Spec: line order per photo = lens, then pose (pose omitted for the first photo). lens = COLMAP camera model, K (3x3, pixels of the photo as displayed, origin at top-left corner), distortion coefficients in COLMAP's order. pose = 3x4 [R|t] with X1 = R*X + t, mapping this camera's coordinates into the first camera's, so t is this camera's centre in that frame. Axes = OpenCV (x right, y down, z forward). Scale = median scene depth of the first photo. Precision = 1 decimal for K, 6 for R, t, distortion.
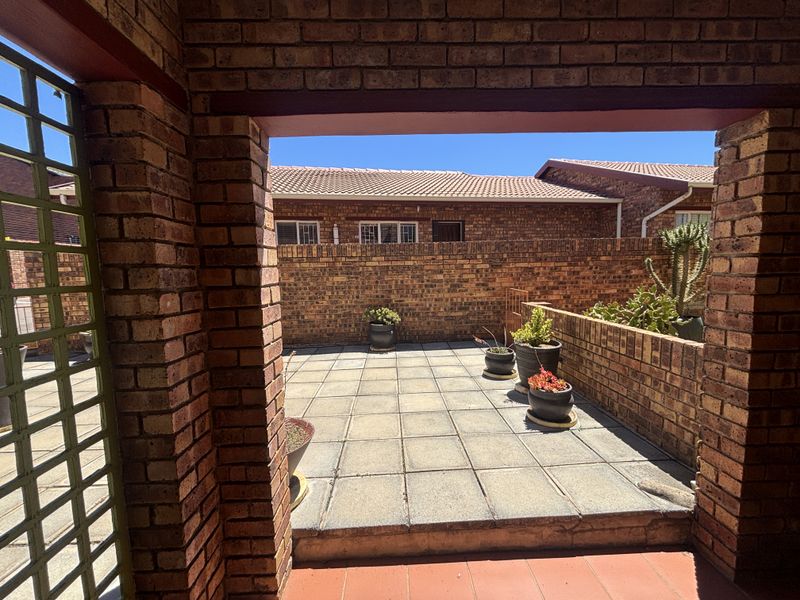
lens RADIAL K [[320.9, 0, 403.0], [0, 320.9, 298.0], [0, 0, 1]] dist [0.001750, -0.001713]
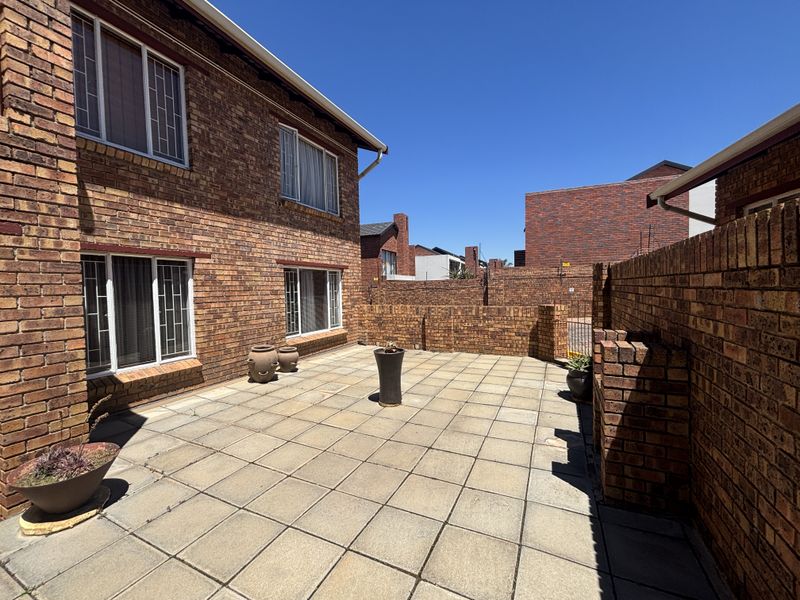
lens RADIAL K [[320.9, 0, 402.1], [0, 320.9, 297.1], [0, 0, 1]] dist [0.001750, -0.001713]
pose [[-0.476851, 0.056264, -0.877182, 0.002306], [-0.047048, 0.994885, 0.089390, -0.112079], [0.877724, 0.083895, -0.471764, 0.875112]]
